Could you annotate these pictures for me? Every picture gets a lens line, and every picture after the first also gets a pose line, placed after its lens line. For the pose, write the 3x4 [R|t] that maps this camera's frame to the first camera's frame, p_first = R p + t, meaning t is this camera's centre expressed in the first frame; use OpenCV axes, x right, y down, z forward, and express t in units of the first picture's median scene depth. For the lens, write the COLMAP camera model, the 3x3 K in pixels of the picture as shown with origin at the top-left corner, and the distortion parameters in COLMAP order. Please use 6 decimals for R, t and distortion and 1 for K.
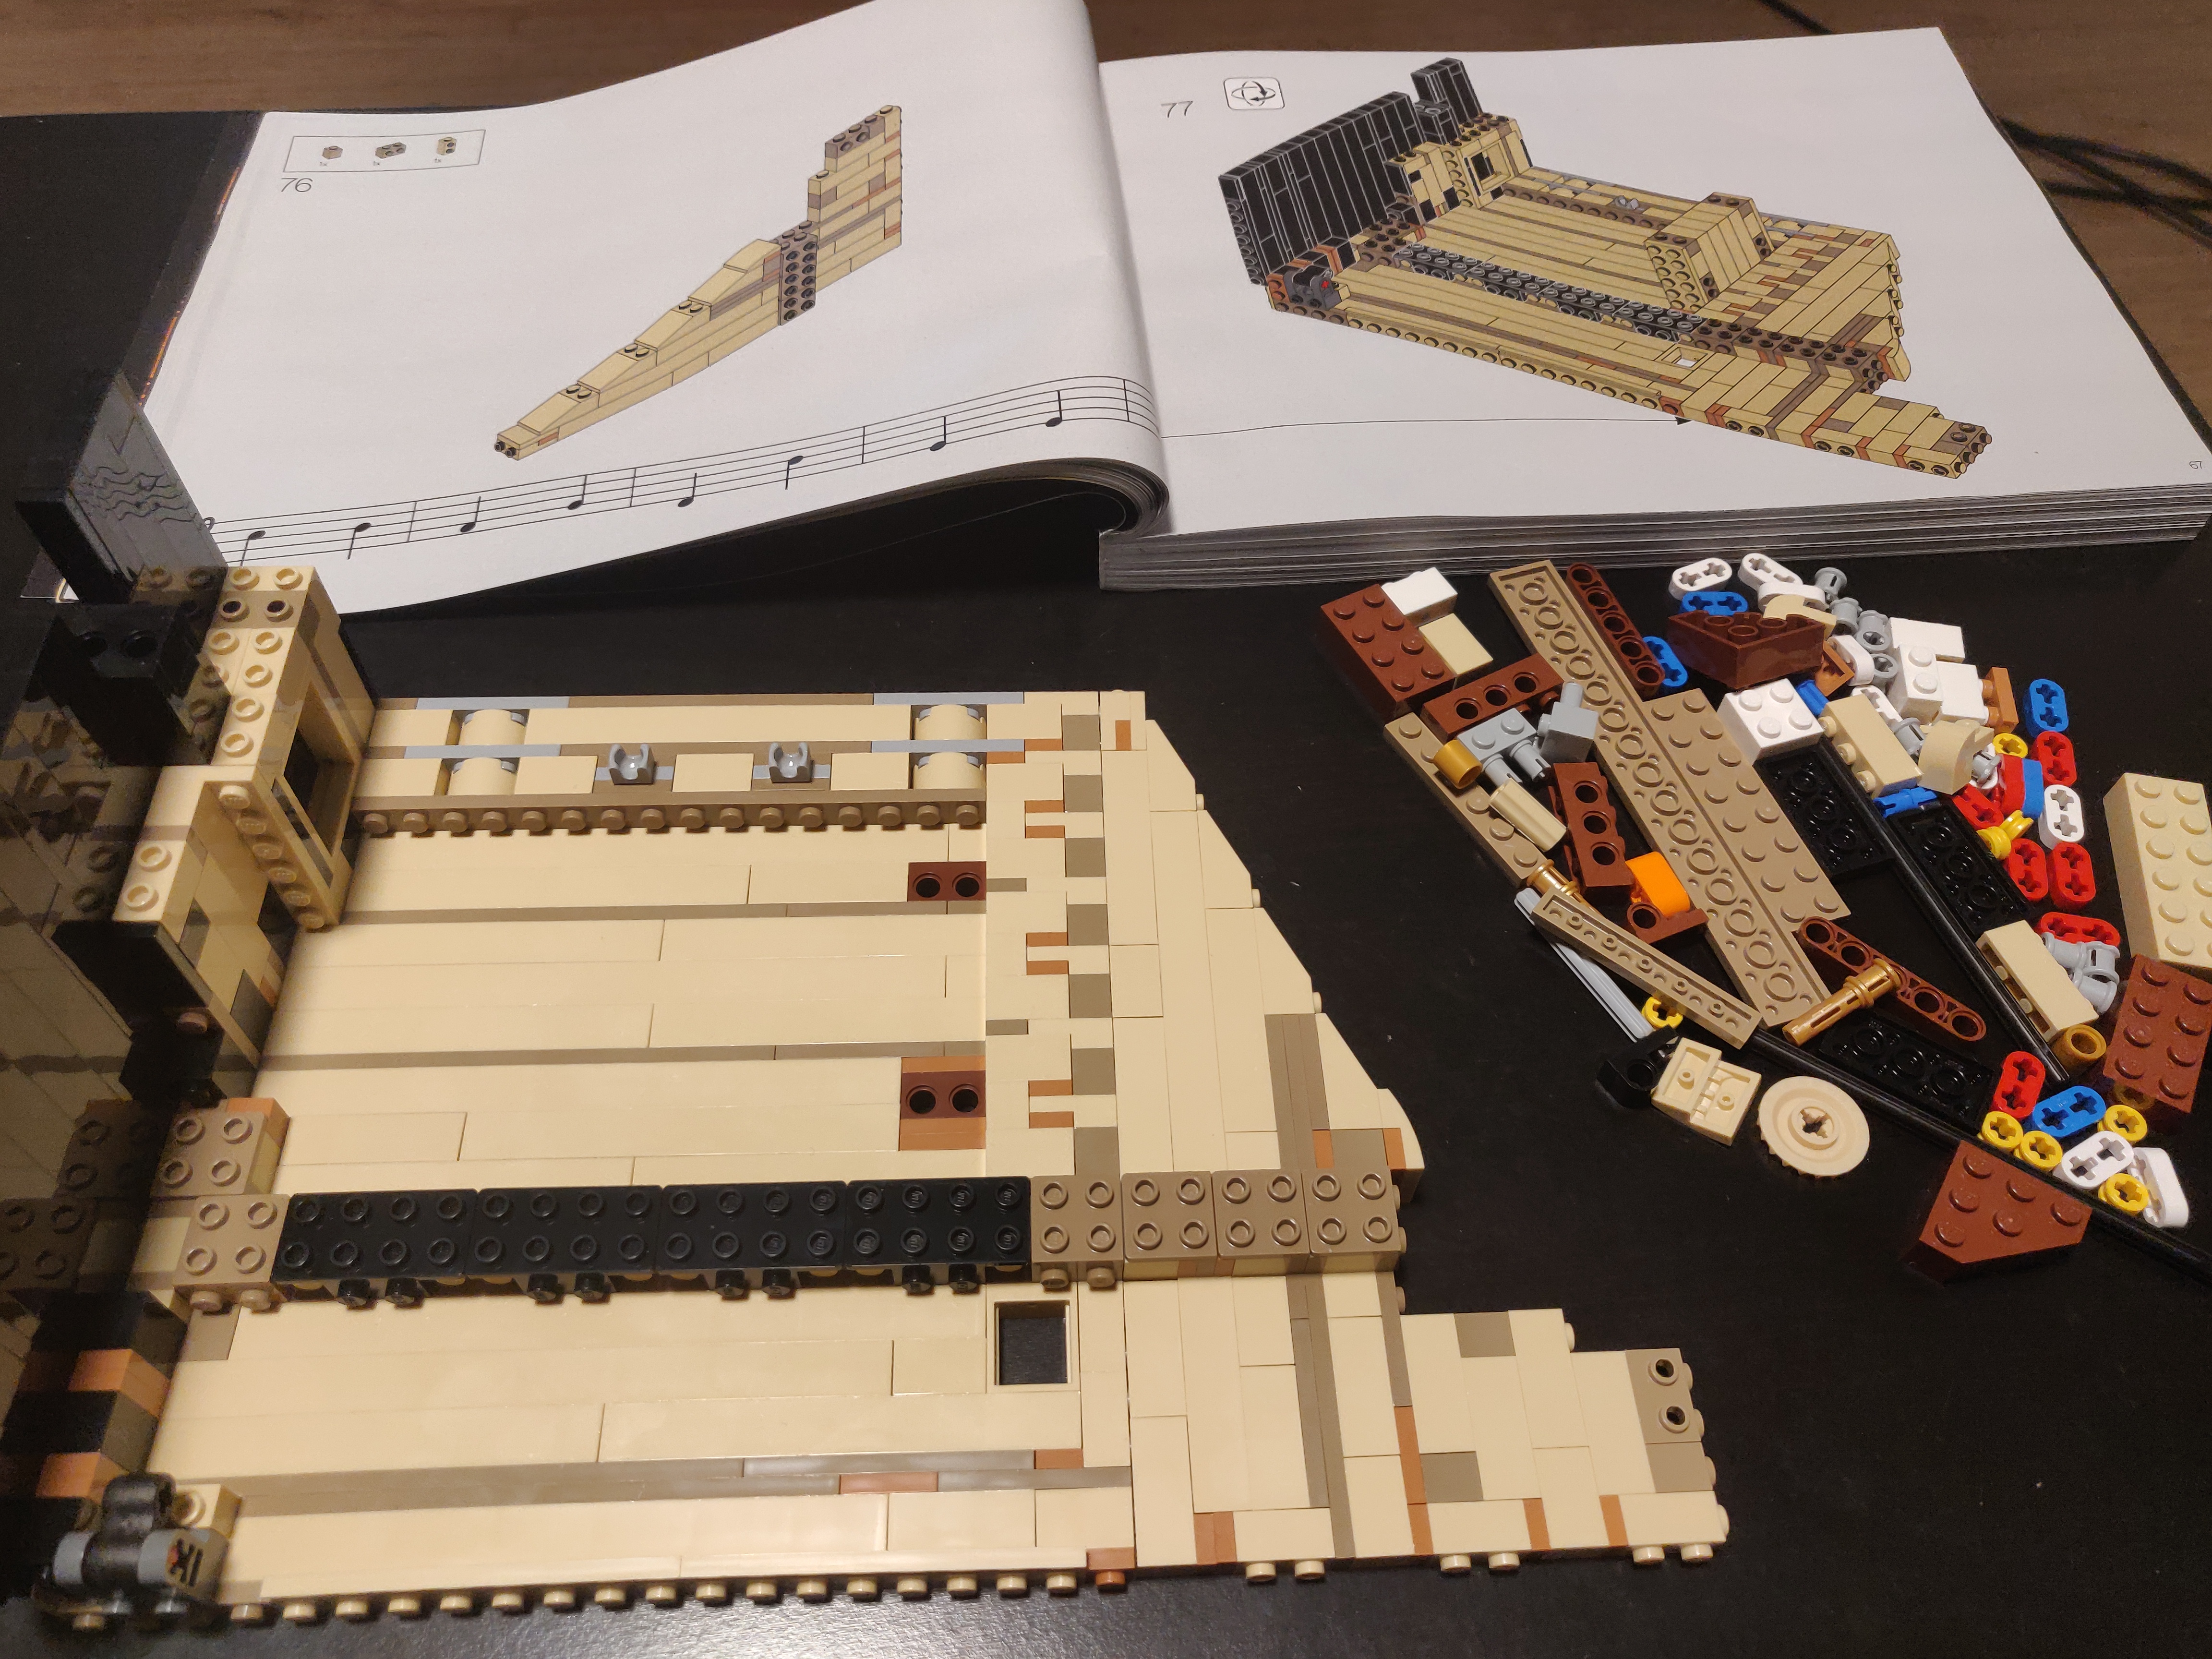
lens RADIAL K [[1802.5, 0, 1106.0], [0, 1802.5, 829.5], [0, 0, 1]] dist [-0.050095, 0.091763]
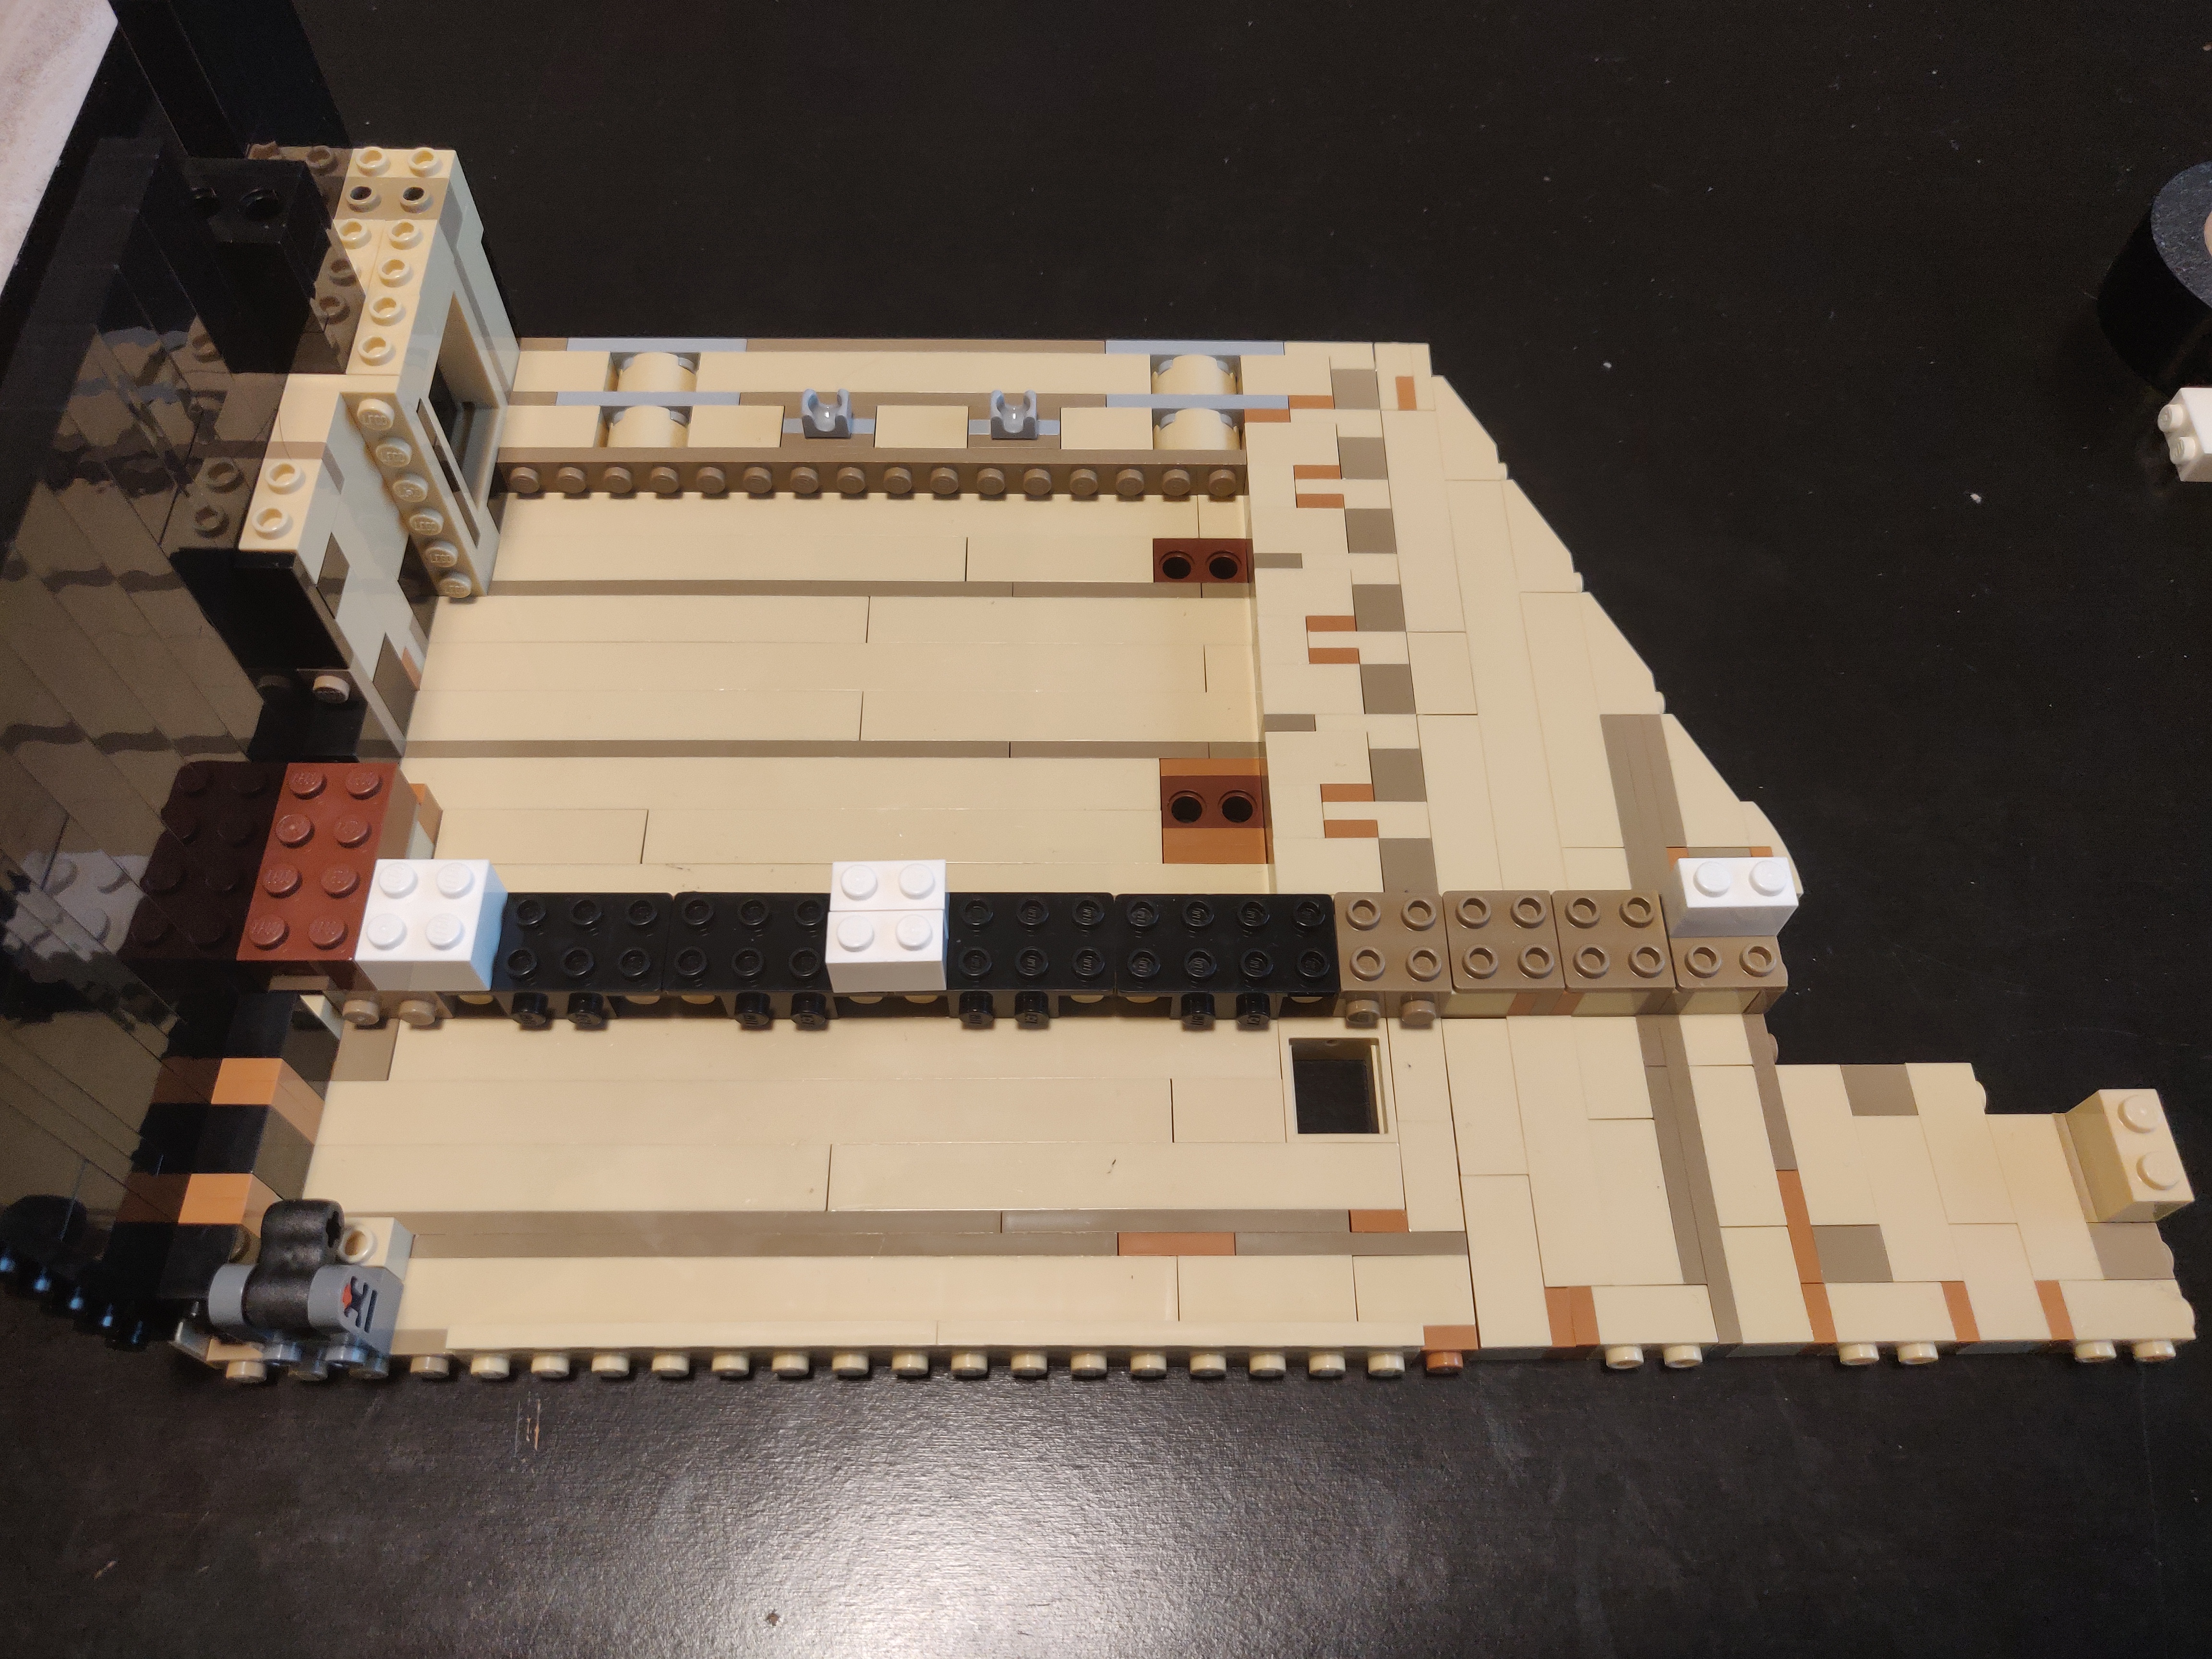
lens RADIAL K [[1802.5, 0, 1106.0], [0, 1802.5, 829.5], [0, 0, 1]] dist [-0.050095, 0.091763]
pose [[0.999552, 0.023660, -0.018342, -0.133382], [-0.021628, 0.994340, 0.104021, 0.079808], [0.020699, -0.103578, 0.994406, 0.171506]]
